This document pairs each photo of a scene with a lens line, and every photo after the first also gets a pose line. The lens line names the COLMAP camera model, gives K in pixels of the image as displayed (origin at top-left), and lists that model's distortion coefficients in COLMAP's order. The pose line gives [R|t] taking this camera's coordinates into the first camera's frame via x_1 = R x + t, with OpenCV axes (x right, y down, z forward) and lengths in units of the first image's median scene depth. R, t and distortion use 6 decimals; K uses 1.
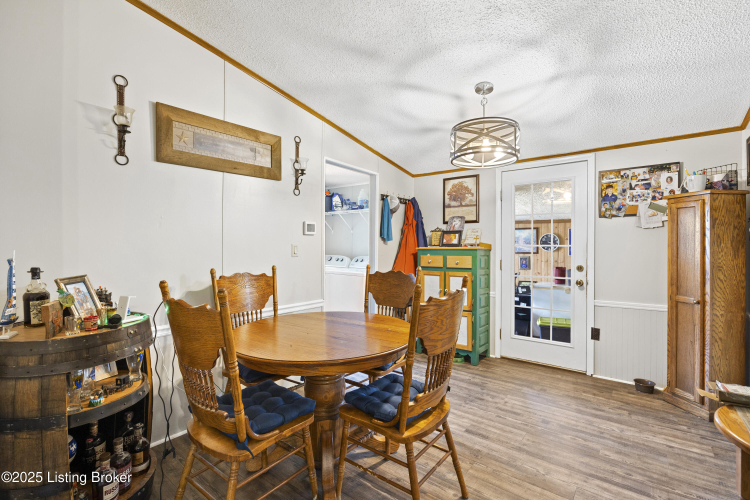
lens RADIAL K [[339.4, 0, 375.0], [0, 339.4, 250.0], [0, 0, 1]] dist [-0.013443, -0.000112]
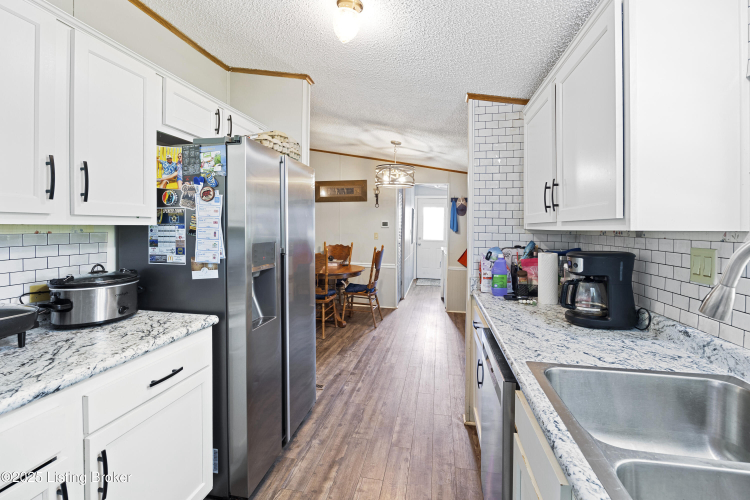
lens RADIAL K [[339.4, 0, 375.0], [0, 339.4, 250.0], [0, 0, 1]] dist [-0.013443, -0.000112]
pose [[0.469488, 0.062659, -0.880712, 1.991226], [-0.023082, 0.998009, 0.058699, -0.041702], [0.882637, -0.007230, 0.470000, 0.105908]]
